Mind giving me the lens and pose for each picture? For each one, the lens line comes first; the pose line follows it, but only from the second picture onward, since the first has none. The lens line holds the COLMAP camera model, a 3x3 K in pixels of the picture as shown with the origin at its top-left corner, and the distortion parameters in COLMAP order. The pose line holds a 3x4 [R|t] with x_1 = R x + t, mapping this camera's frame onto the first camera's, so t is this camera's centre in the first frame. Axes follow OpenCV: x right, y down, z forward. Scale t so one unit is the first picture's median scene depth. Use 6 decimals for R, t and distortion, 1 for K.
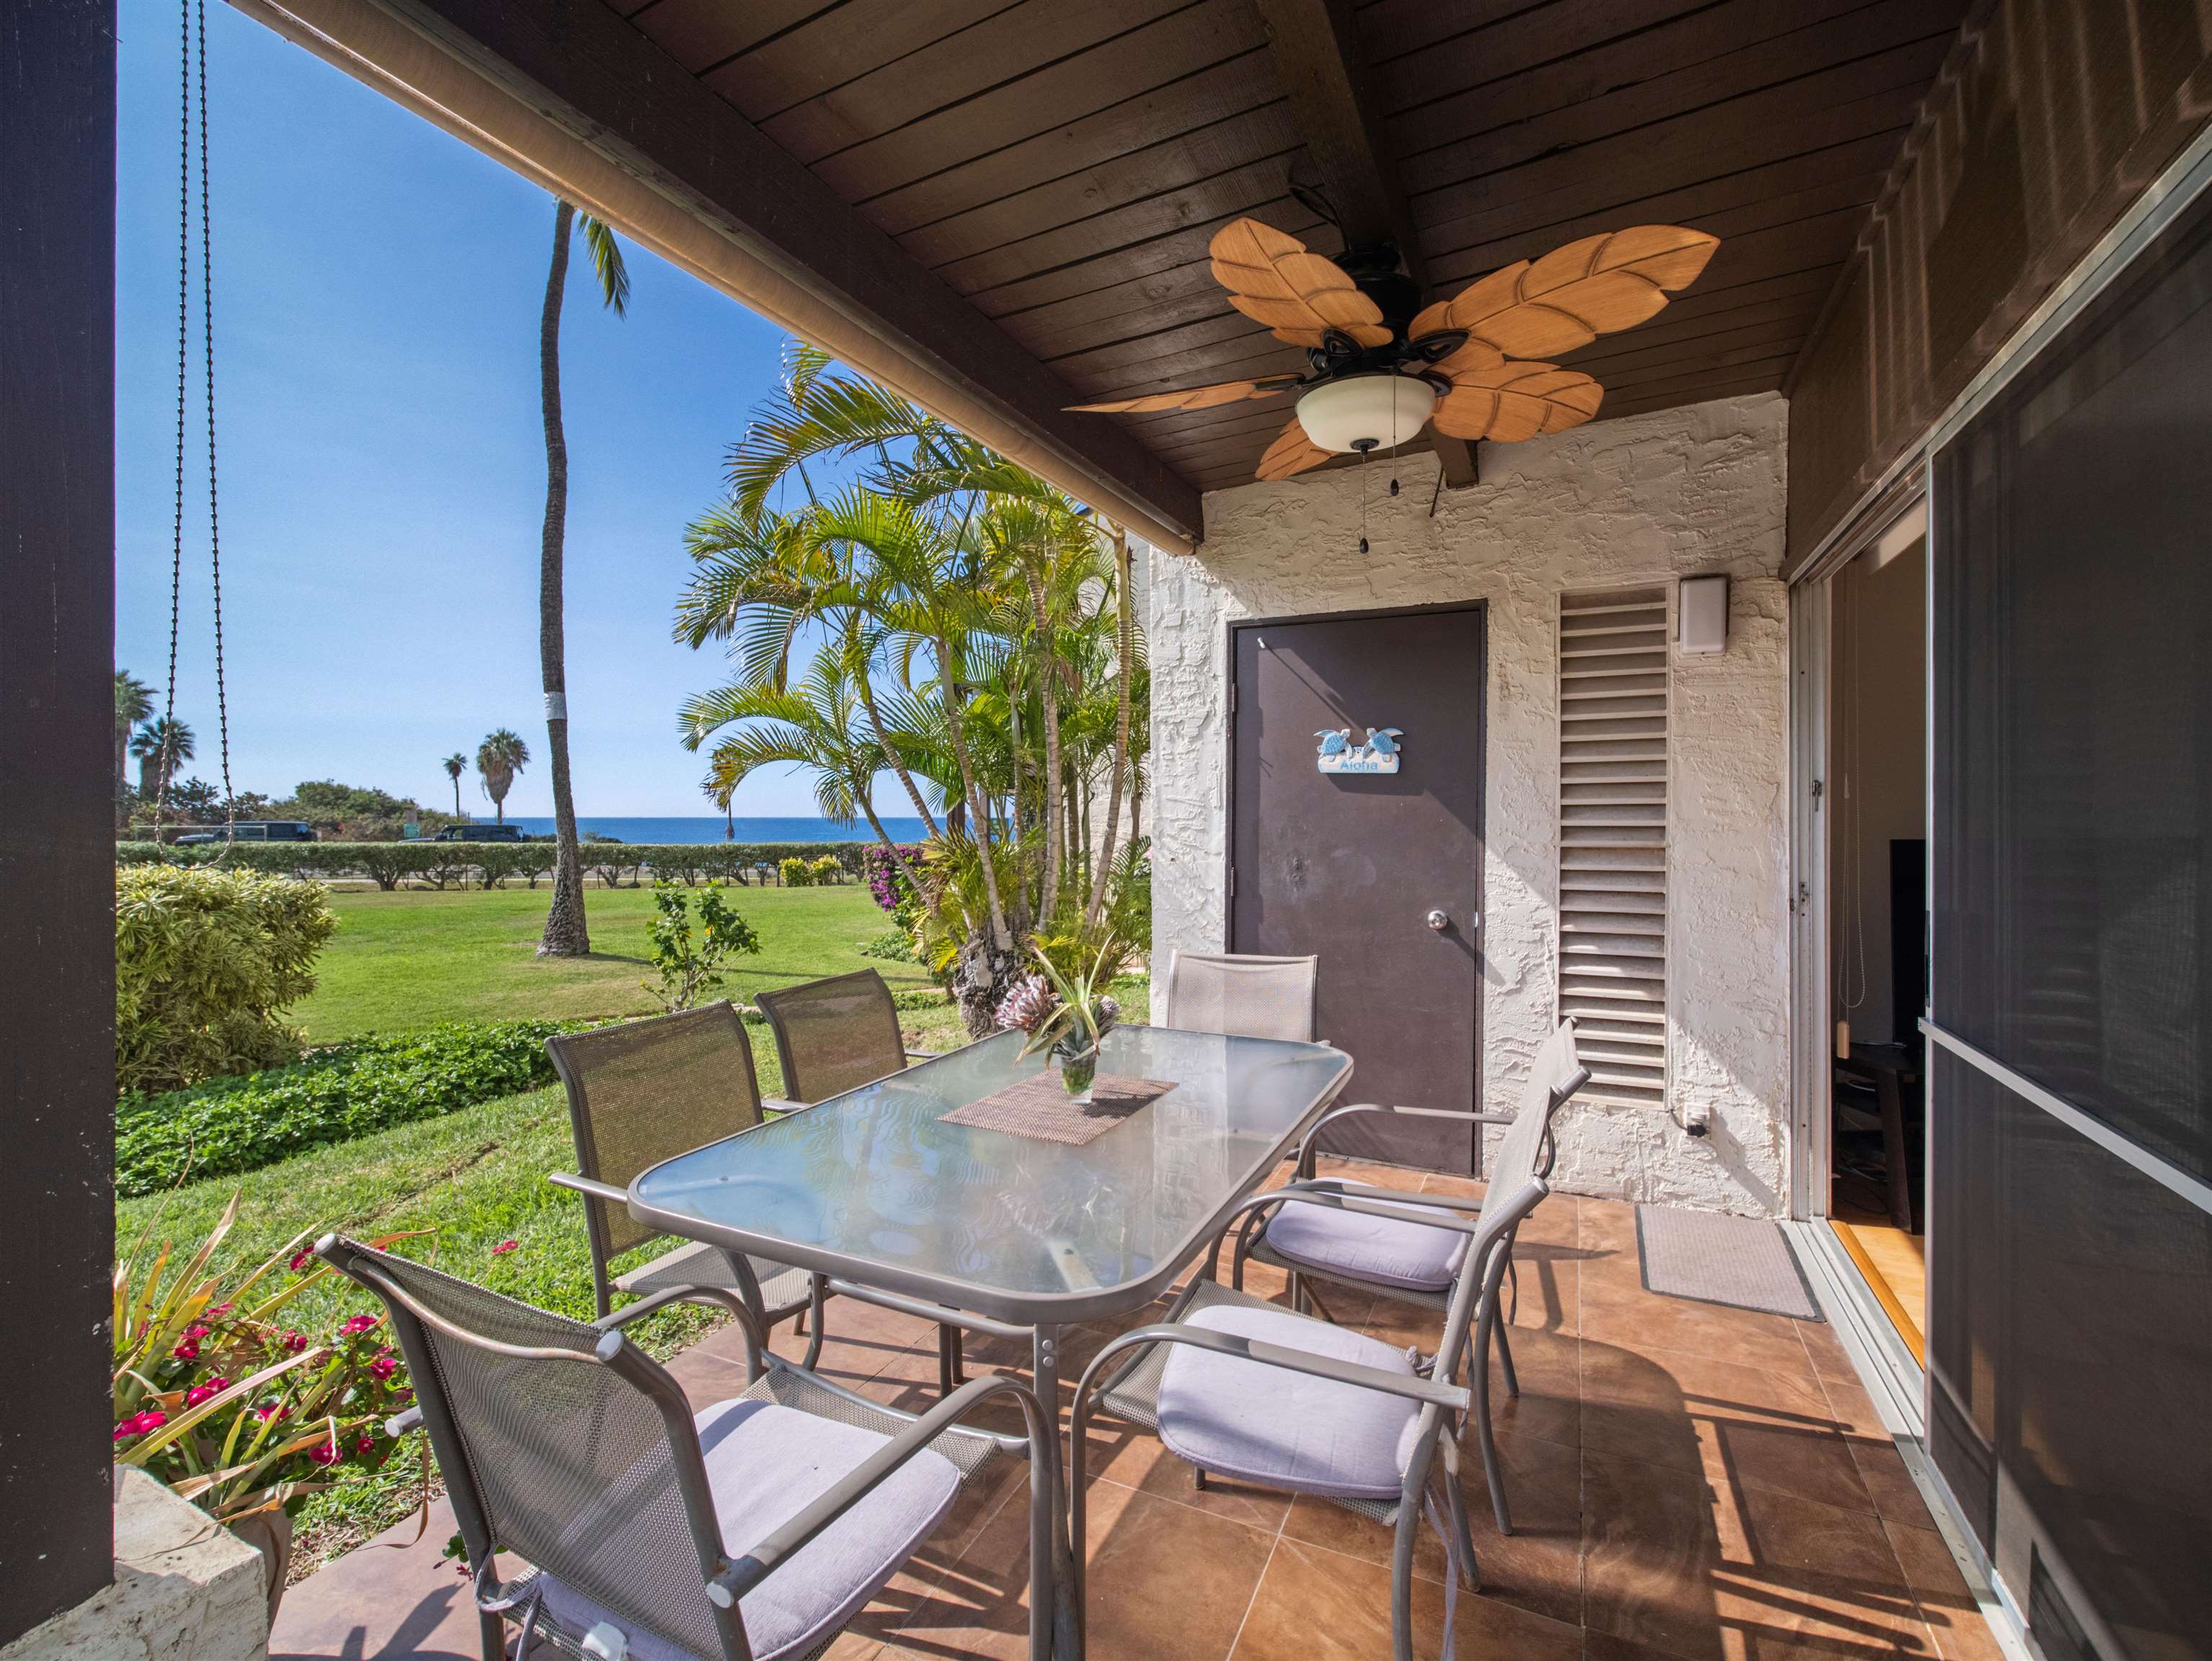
lens RADIAL K [[996.0, 0, 1121.4], [0, 996.0, 821.7], [0, 0, 1]] dist [0.011745, -0.000530]
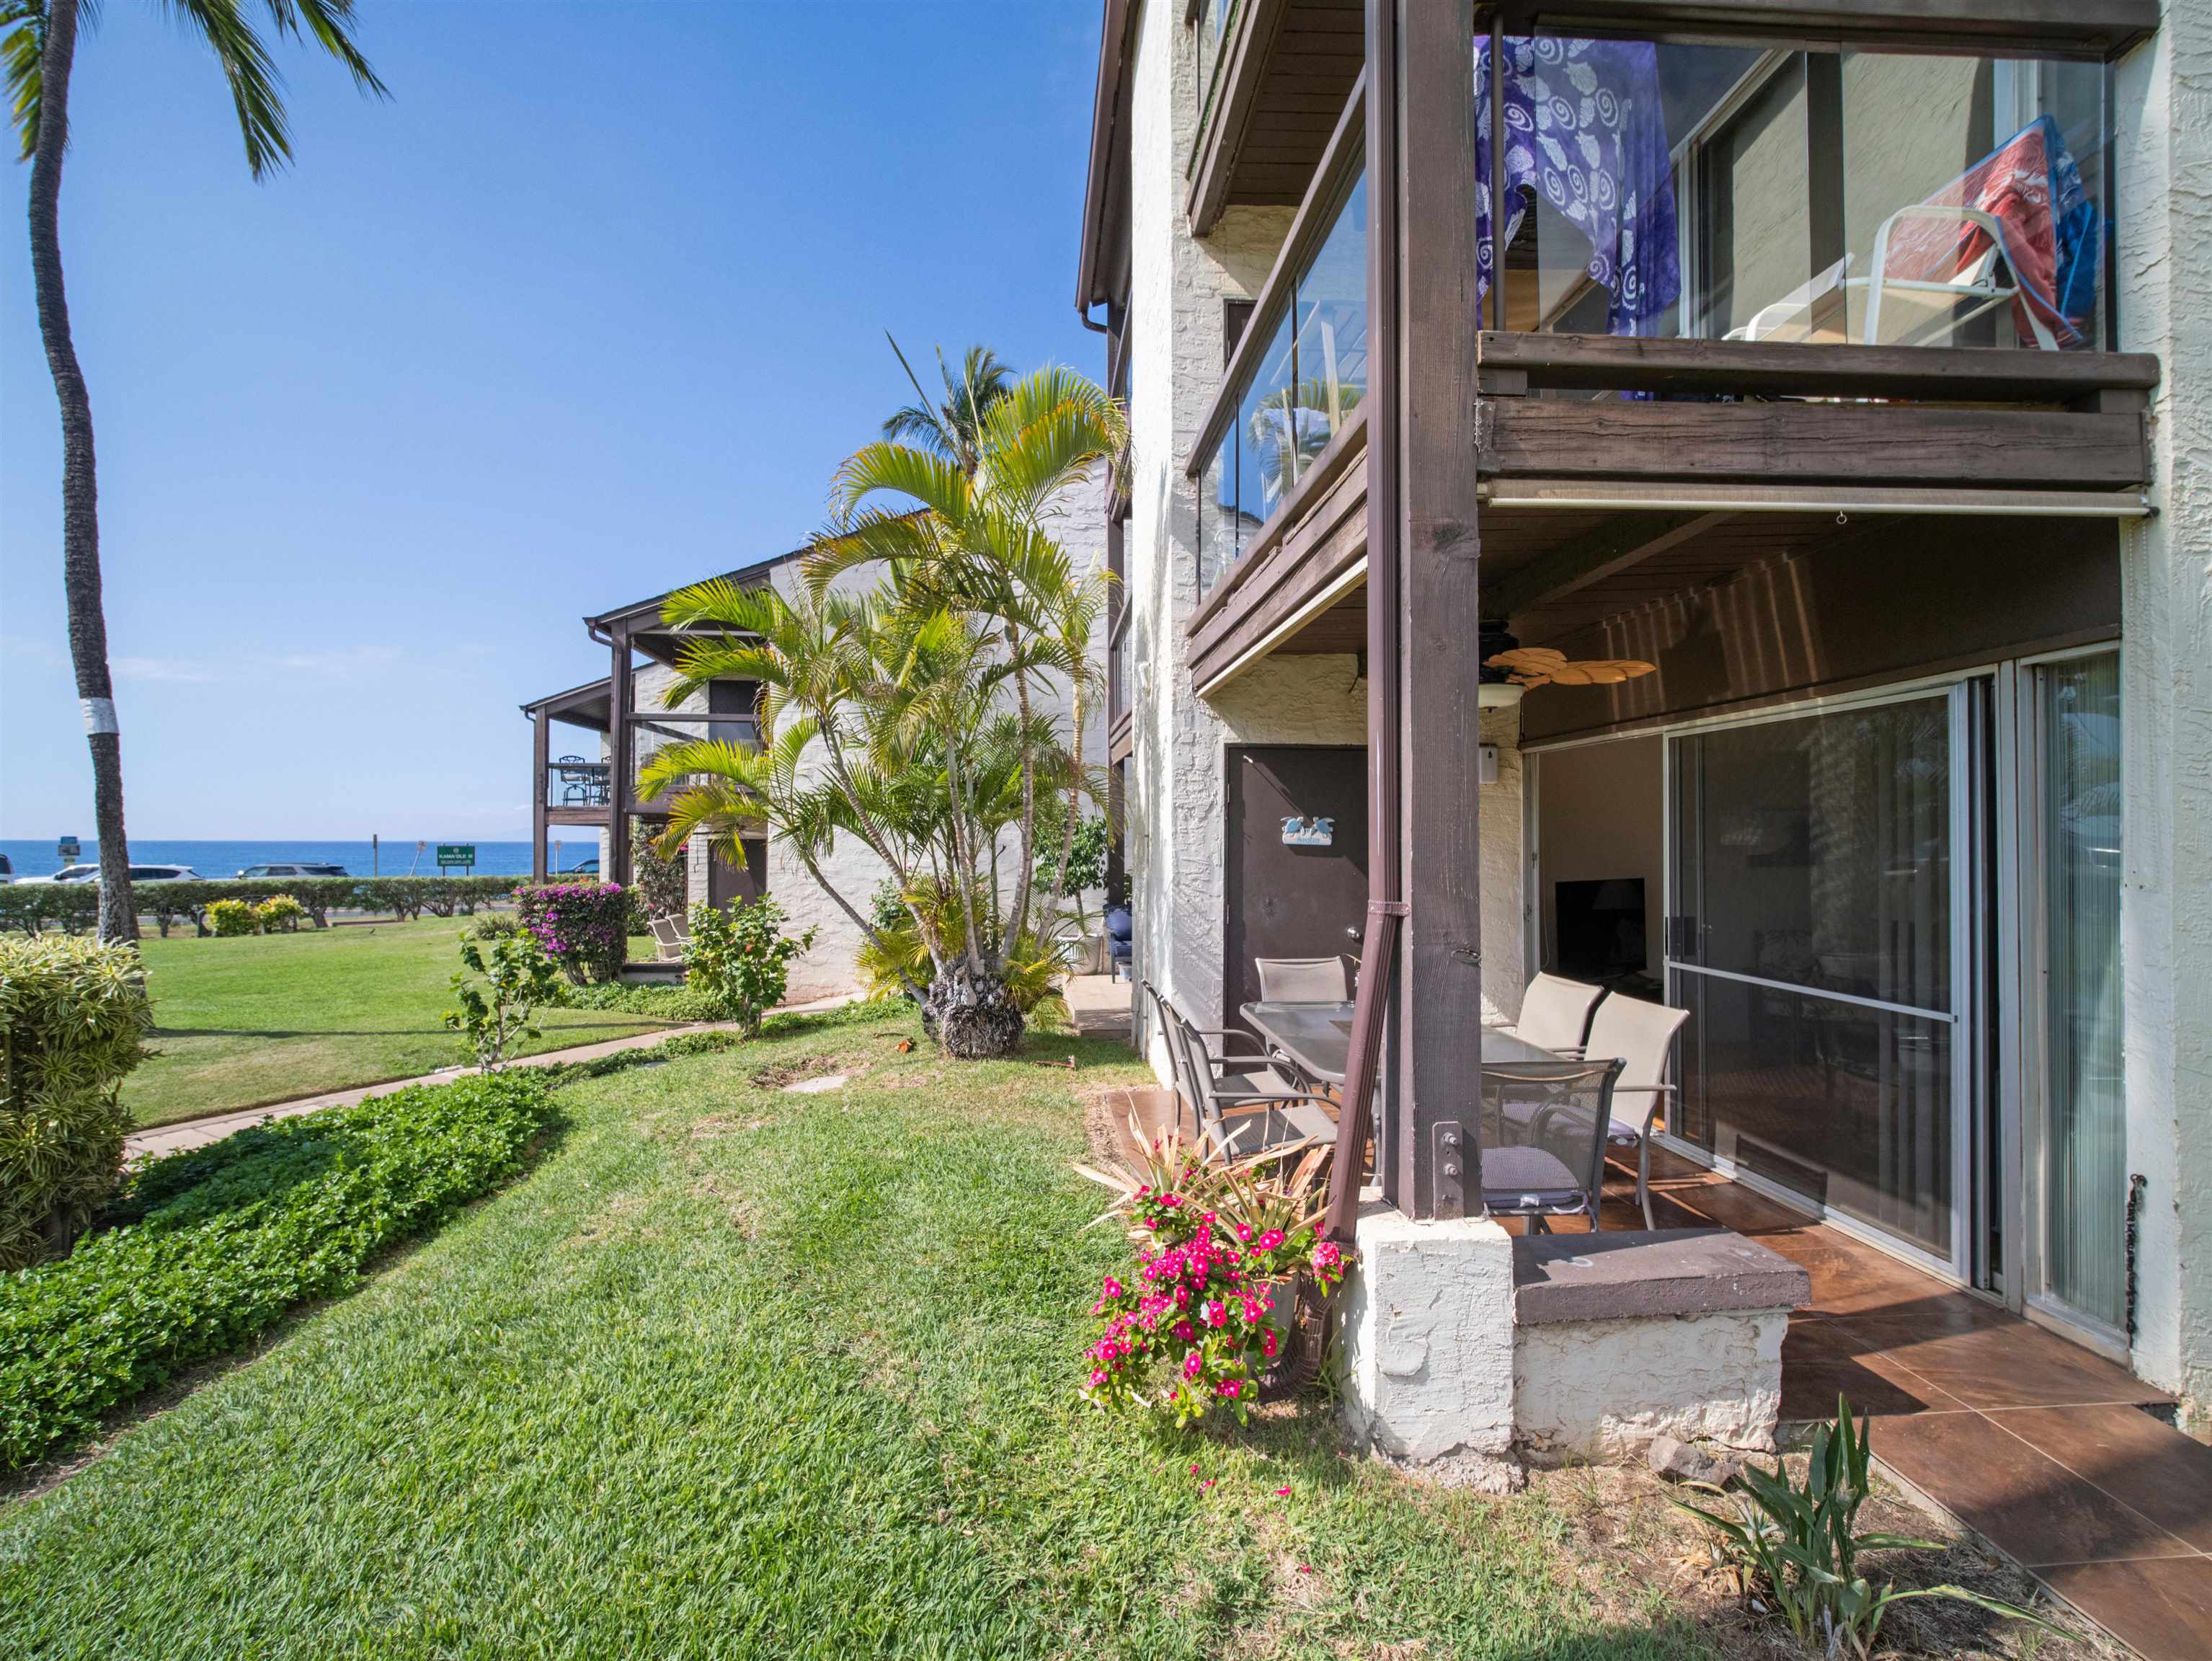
lens RADIAL K [[996.0, 0, 1121.4], [0, 996.0, 821.7], [0, 0, 1]] dist [0.011745, -0.000530]
pose [[0.867678, 0.013597, 0.496940, -0.780053], [-0.001285, 0.999684, -0.025109, -0.042291], [-0.497125, 0.021148, 0.867421, -0.236378]]
